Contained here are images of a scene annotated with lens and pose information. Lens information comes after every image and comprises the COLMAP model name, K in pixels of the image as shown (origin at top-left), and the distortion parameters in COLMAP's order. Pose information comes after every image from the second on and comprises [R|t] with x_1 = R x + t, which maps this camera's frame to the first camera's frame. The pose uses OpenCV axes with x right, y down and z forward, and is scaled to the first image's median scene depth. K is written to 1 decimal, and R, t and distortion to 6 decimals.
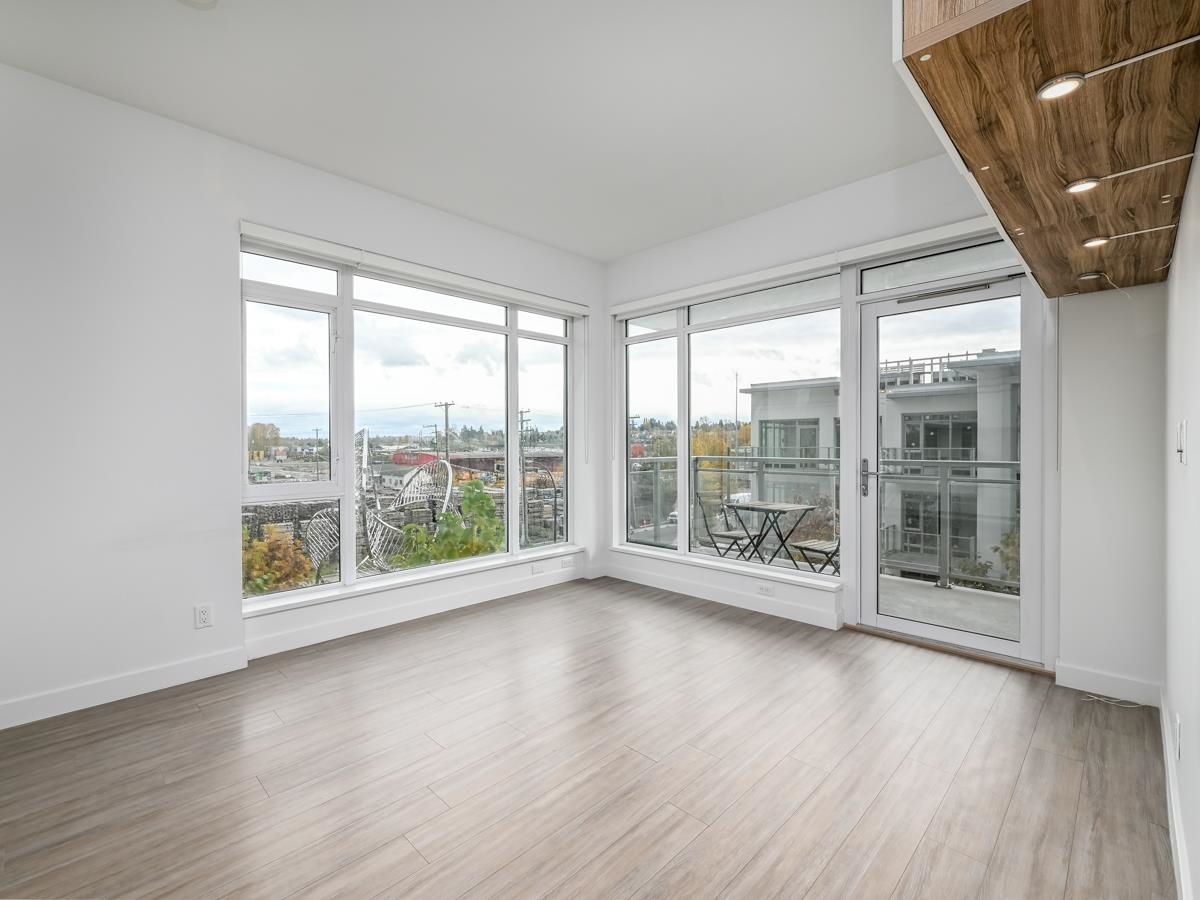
lens RADIAL K [[533.0, 0, 625.2], [0, 533.0, 447.1], [0, 0, 1]] dist [0.000414, 0.000007]
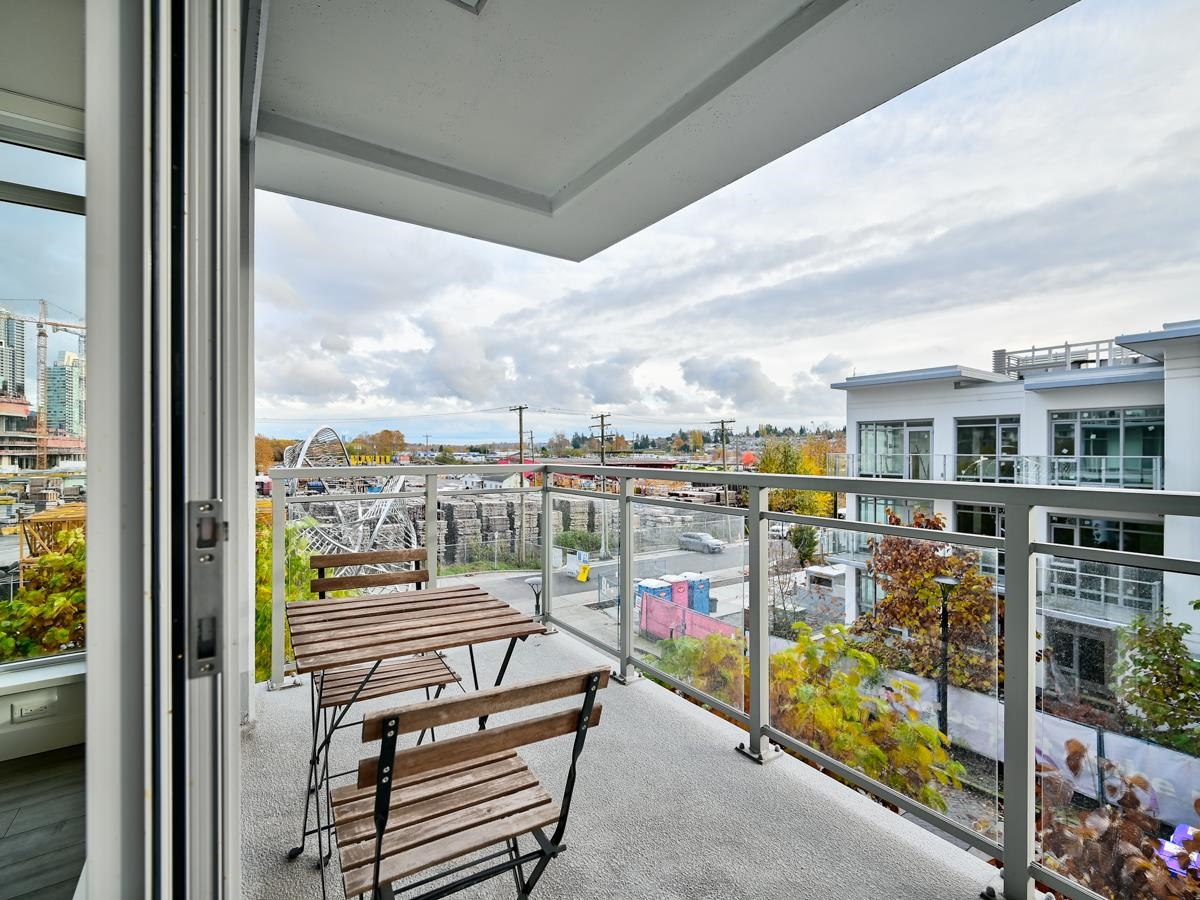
lens RADIAL K [[550.6, 0, 625.9], [0, 550.6, 449.2], [0, 0, 1]] dist [-0.003977, -0.000428]
pose [[0.981197, 0.004211, -0.192961, 0.063561], [-0.005939, 0.999947, -0.008378, 0.001611], [0.192916, 0.009366, 0.981171, 0.094269]]
